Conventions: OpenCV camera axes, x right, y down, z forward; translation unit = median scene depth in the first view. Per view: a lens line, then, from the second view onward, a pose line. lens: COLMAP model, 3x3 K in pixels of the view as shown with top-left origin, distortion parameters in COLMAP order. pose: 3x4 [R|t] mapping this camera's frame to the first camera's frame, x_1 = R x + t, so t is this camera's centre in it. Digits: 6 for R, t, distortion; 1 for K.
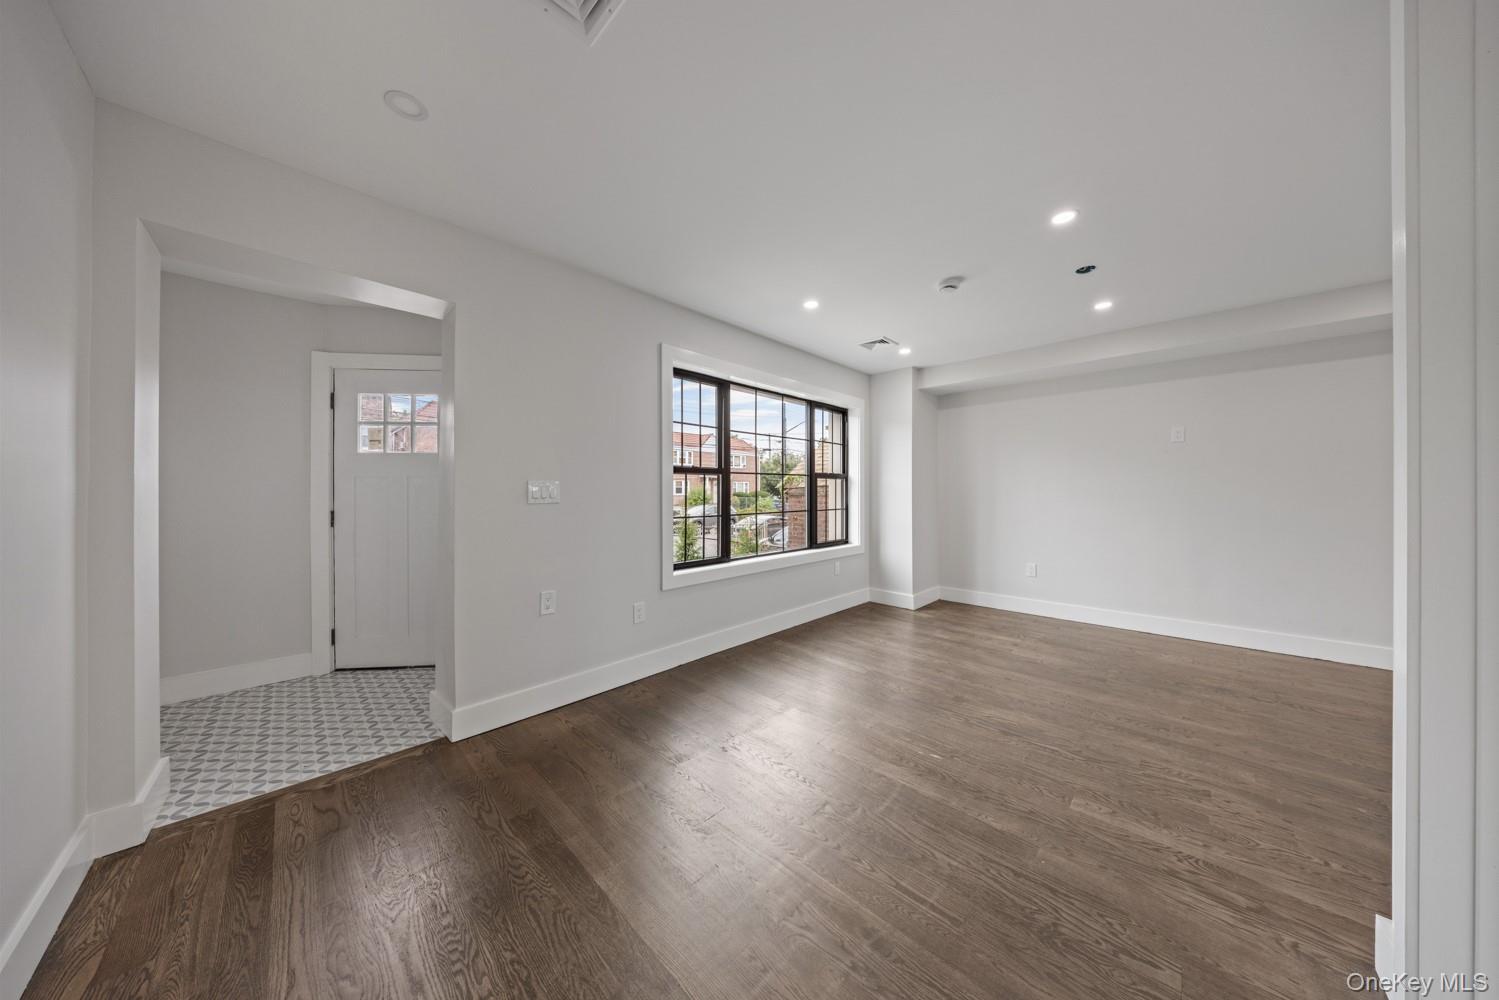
lens RADIAL K [[456.8, 0, 749.5], [0, 456.8, 500.0], [0, 0, 1]] dist [-0.000053, -0.000003]
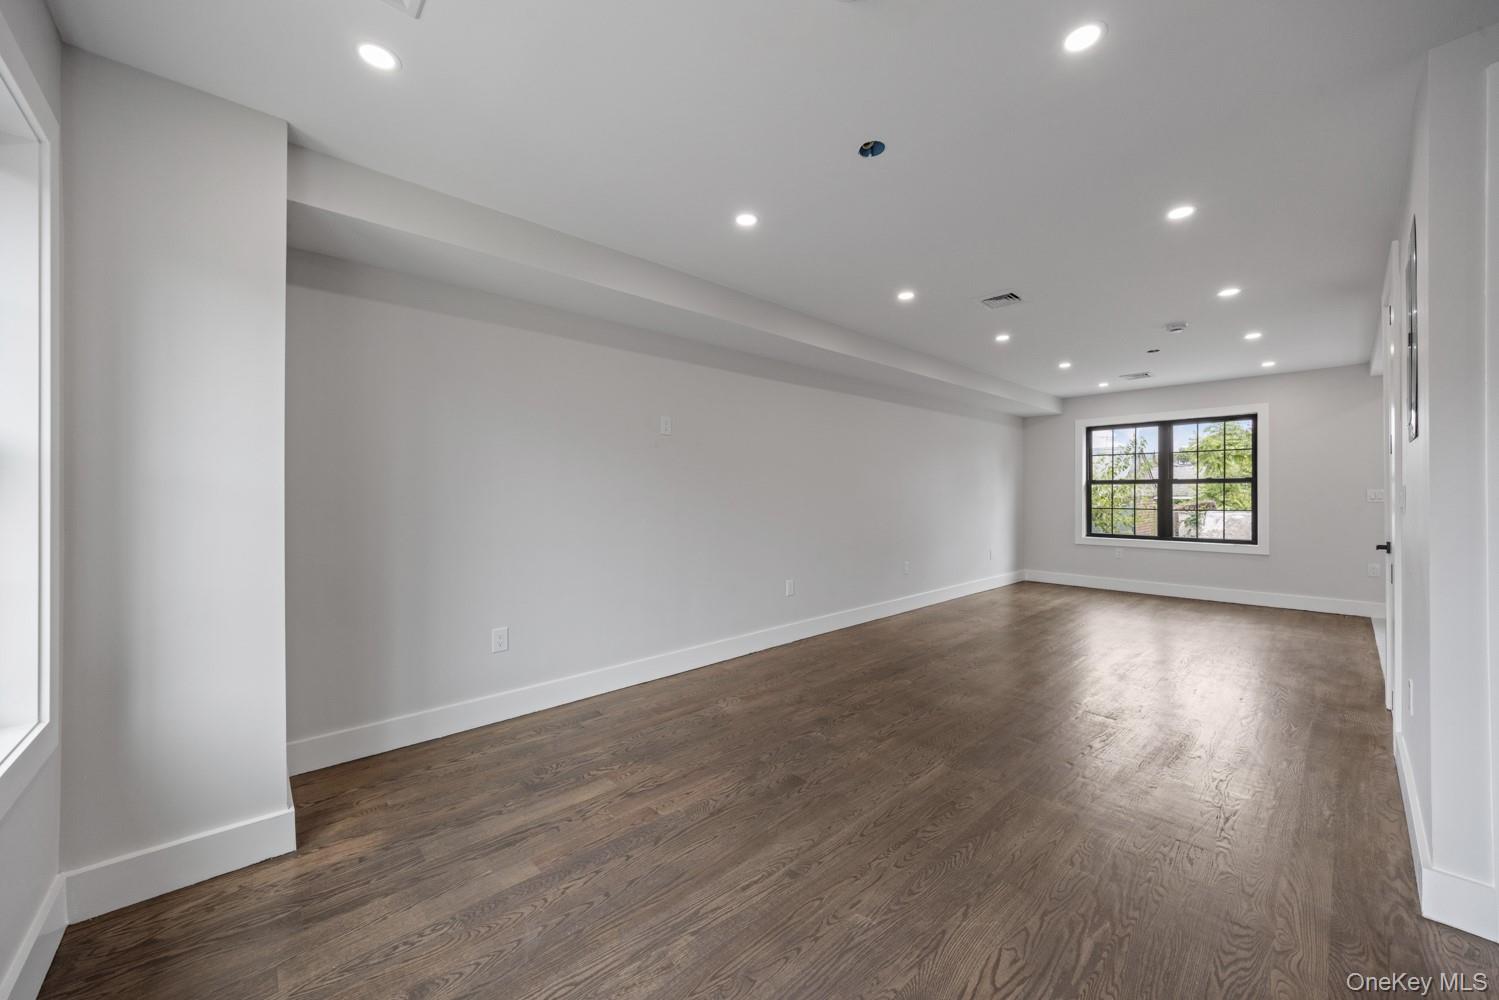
lens RADIAL K [[549.5, 0, 749.5], [0, 549.5, 500.0], [0, 0, 1]] dist [-0.002108, -0.000221]
pose [[0.058216, -0.011229, 0.998241, -0.030364], [0.014712, 0.999838, 0.010389, -0.023845], [-0.998196, 0.014081, 0.058372, 0.952422]]
